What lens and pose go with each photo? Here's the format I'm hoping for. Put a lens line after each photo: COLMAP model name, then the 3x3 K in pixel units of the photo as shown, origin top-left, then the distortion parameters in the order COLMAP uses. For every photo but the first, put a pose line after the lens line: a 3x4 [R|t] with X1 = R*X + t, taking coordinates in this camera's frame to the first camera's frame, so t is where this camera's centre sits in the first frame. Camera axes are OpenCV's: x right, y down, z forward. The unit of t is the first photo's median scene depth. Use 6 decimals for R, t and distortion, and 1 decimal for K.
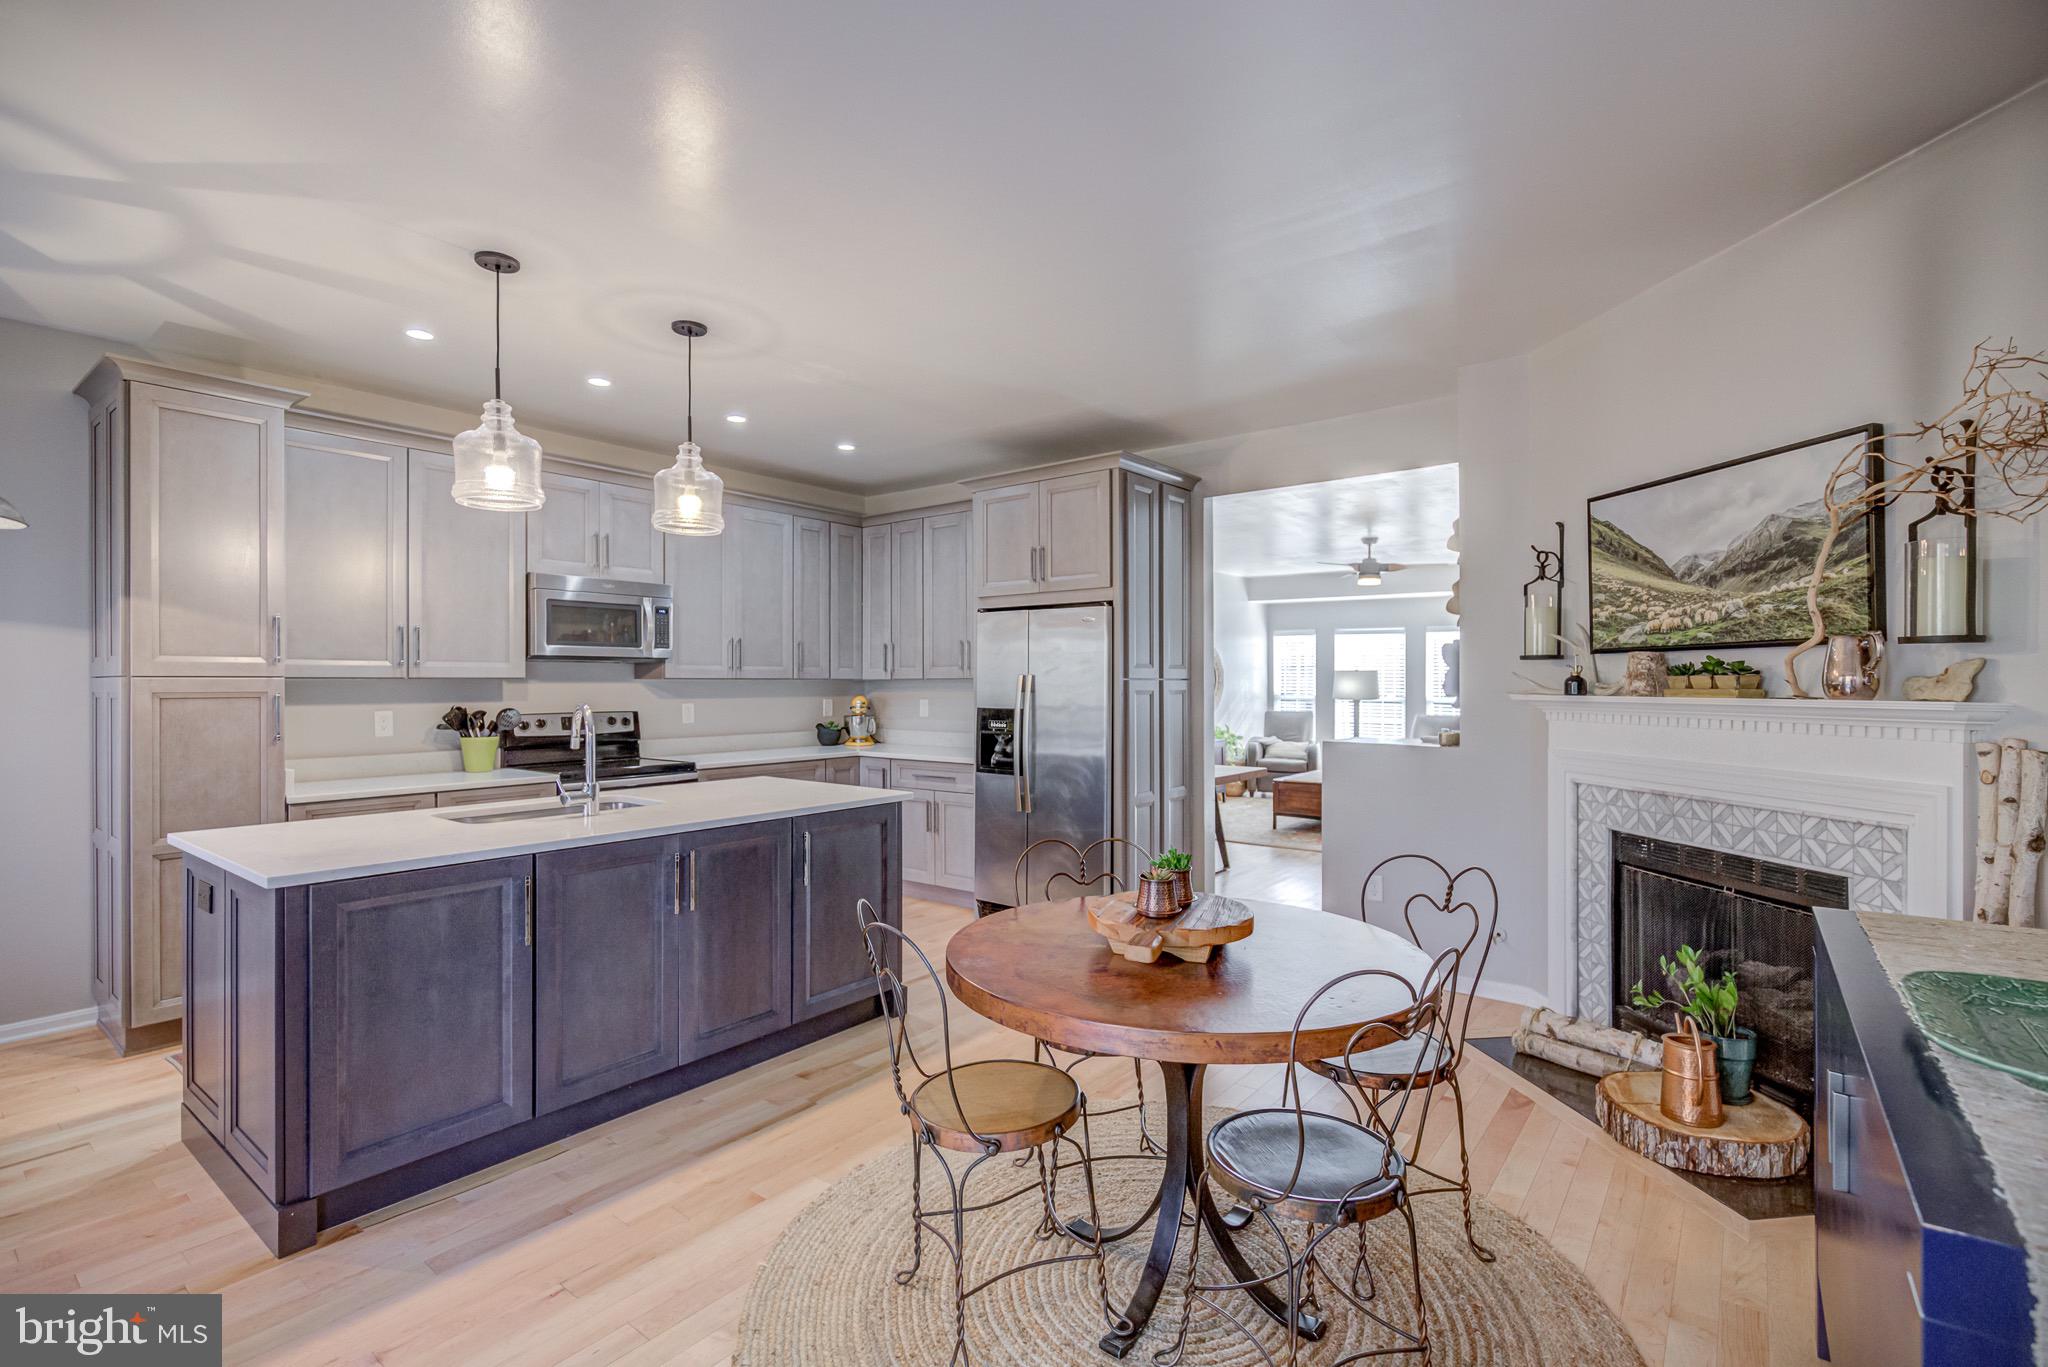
lens RADIAL K [[944.3, 0, 1018.3], [0, 944.3, 681.1], [0, 0, 1]] dist [-0.001730, 0.000550]
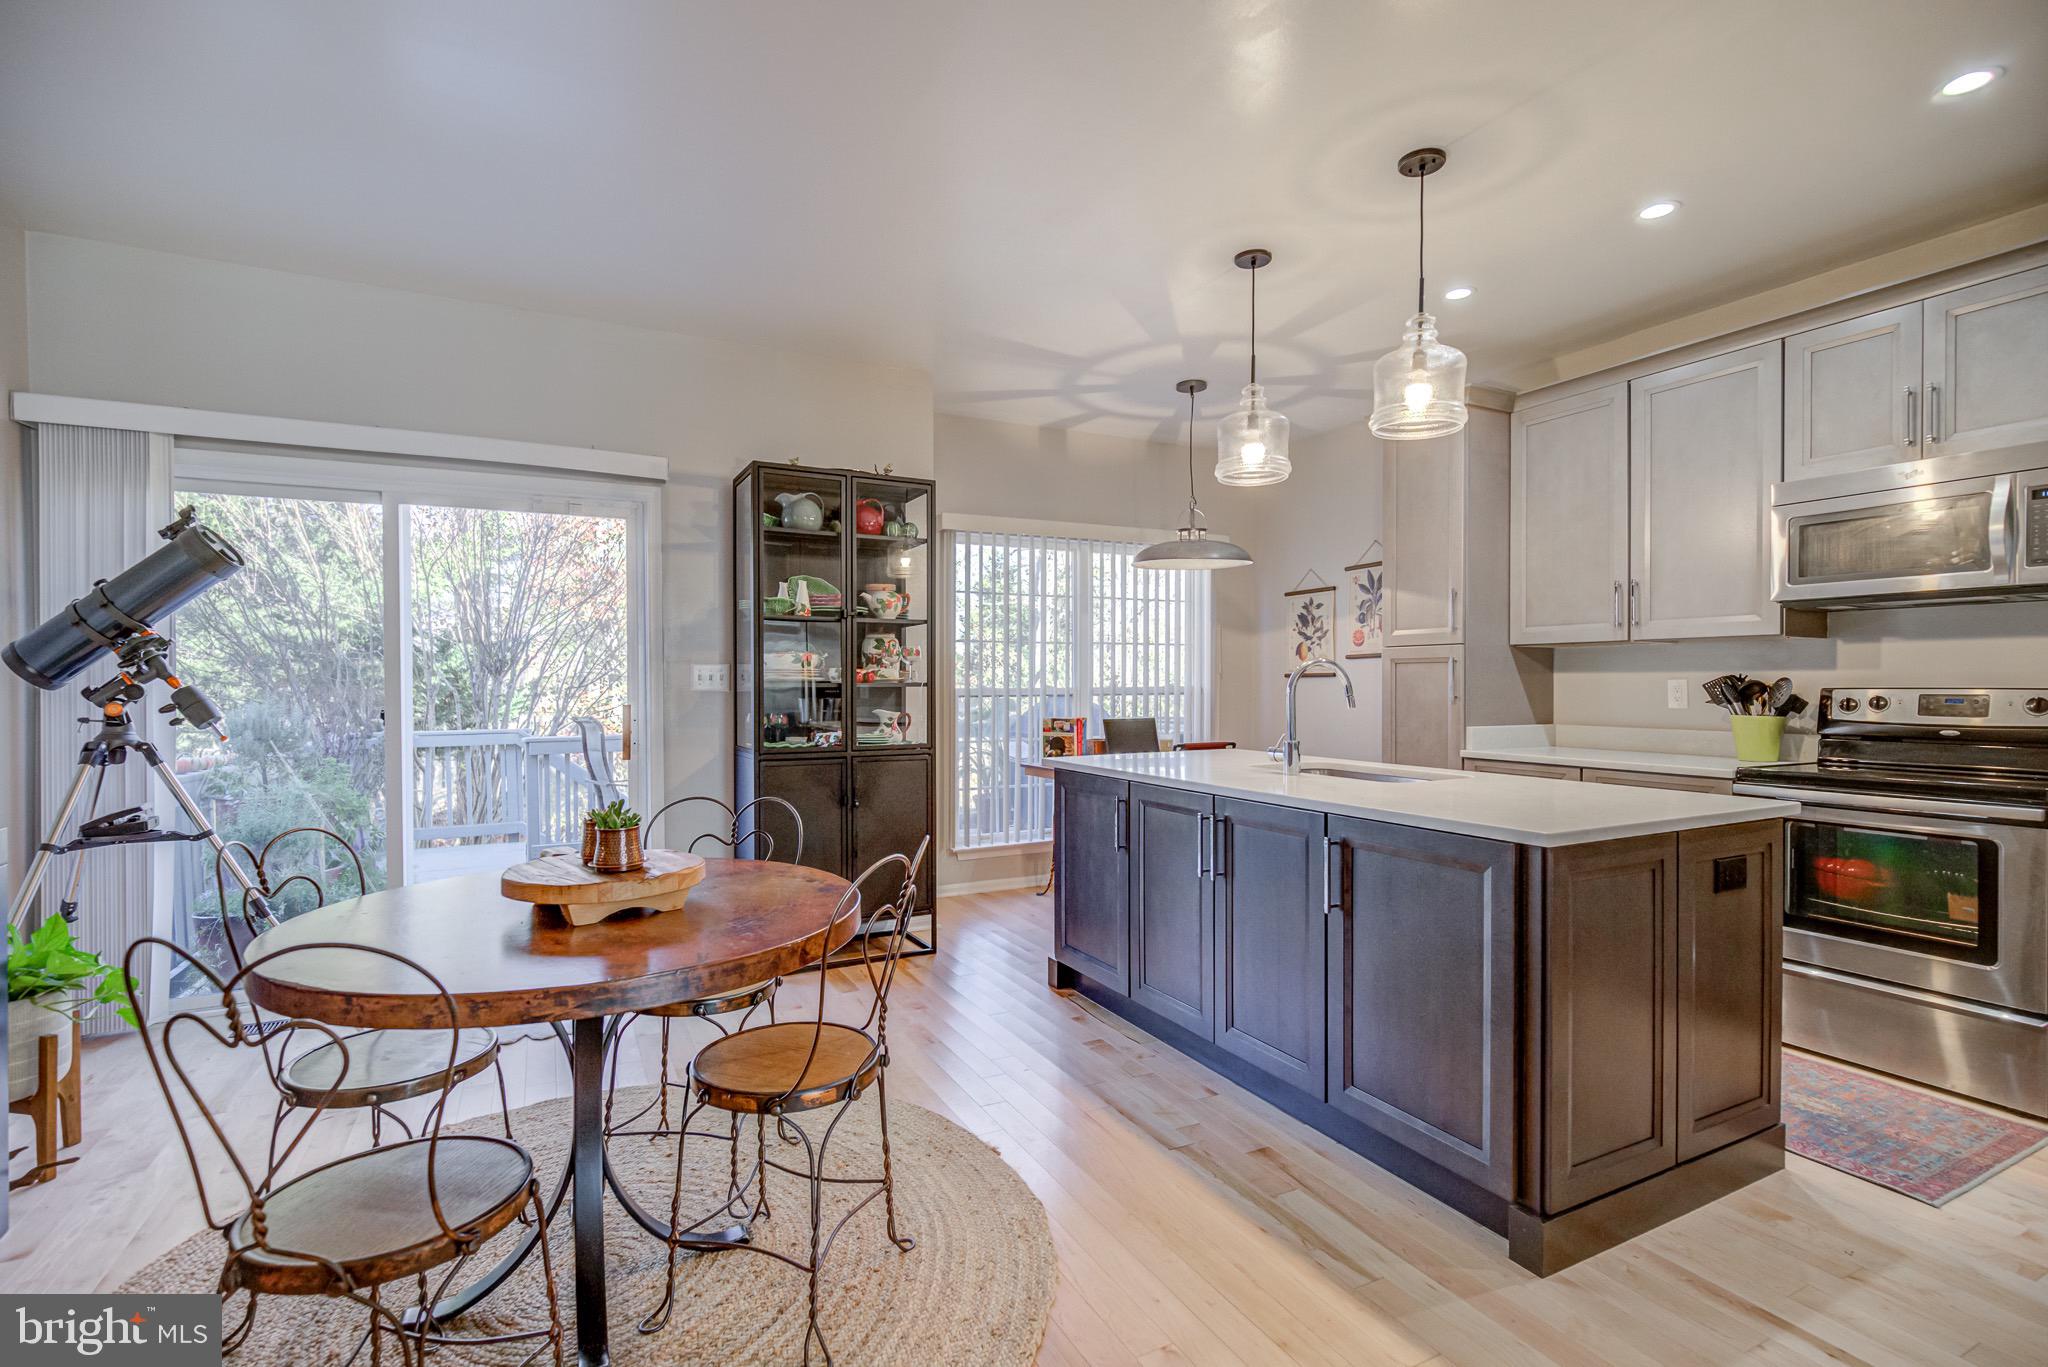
lens RADIAL K [[944.3, 0, 1024.7], [0, 944.3, 686.6], [0, 0, 1]] dist [-0.001730, 0.000550]
pose [[-0.421921, 0.004402, -0.906622, 0.377745], [-0.000644, 0.999987, 0.005155, 0.034500], [0.906633, 0.002759, -0.421912, 0.823679]]
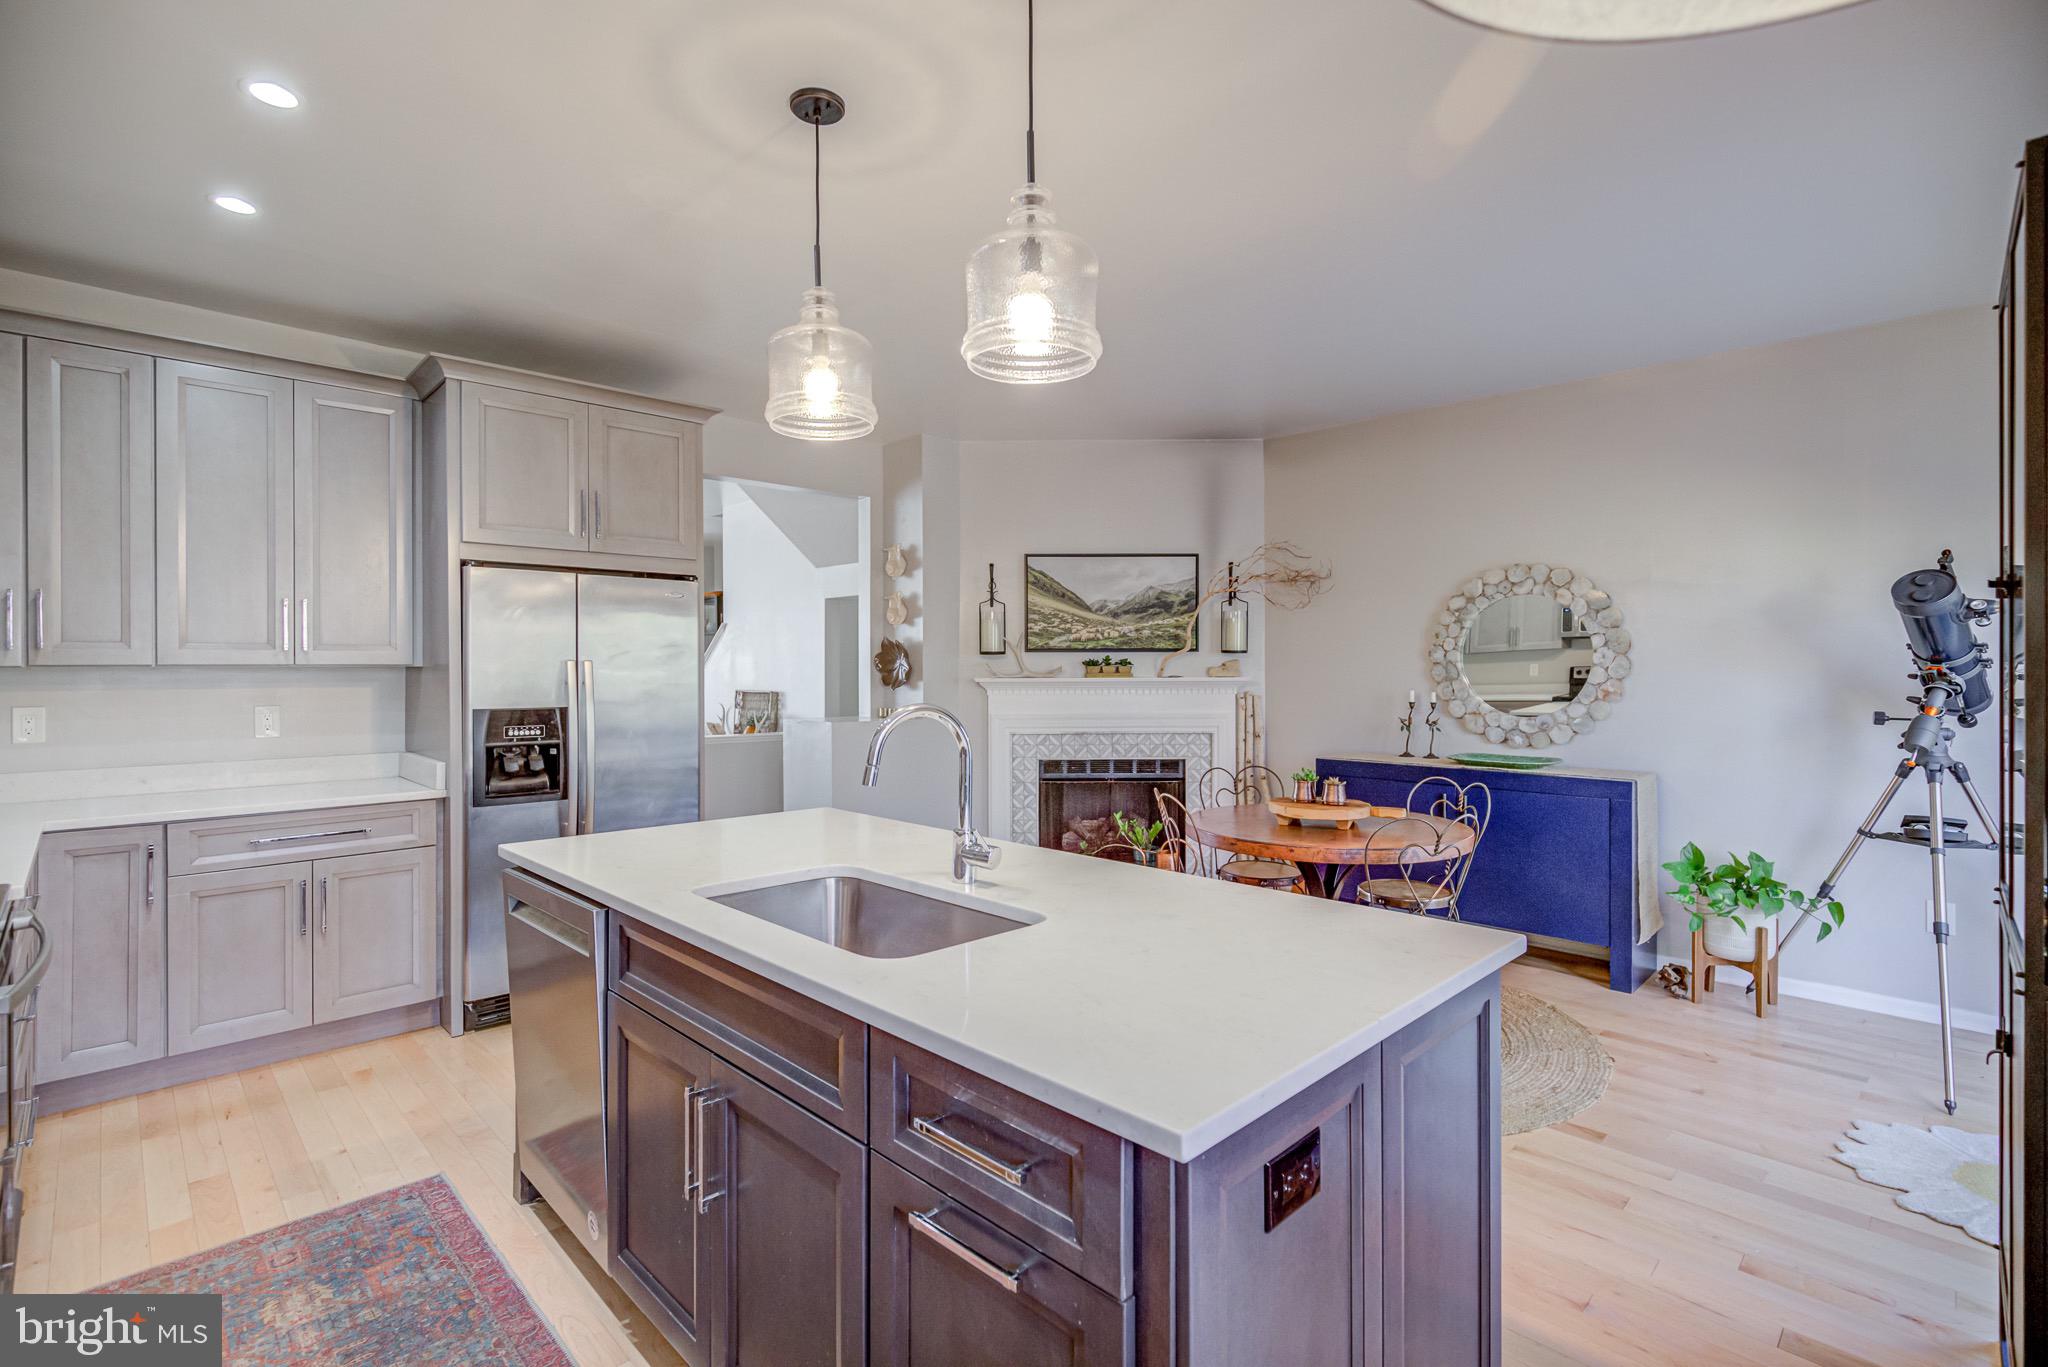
lens RADIAL K [[944.3, 0, 1027.4], [0, 944.3, 670.3], [0, 0, 1]] dist [-0.001730, 0.000550]
pose [[0.125255, -0.001773, 0.992123, -0.757412], [0.000459, 0.999998, 0.001729, -0.000284], [-0.992124, 0.000239, 0.125256, 0.622977]]
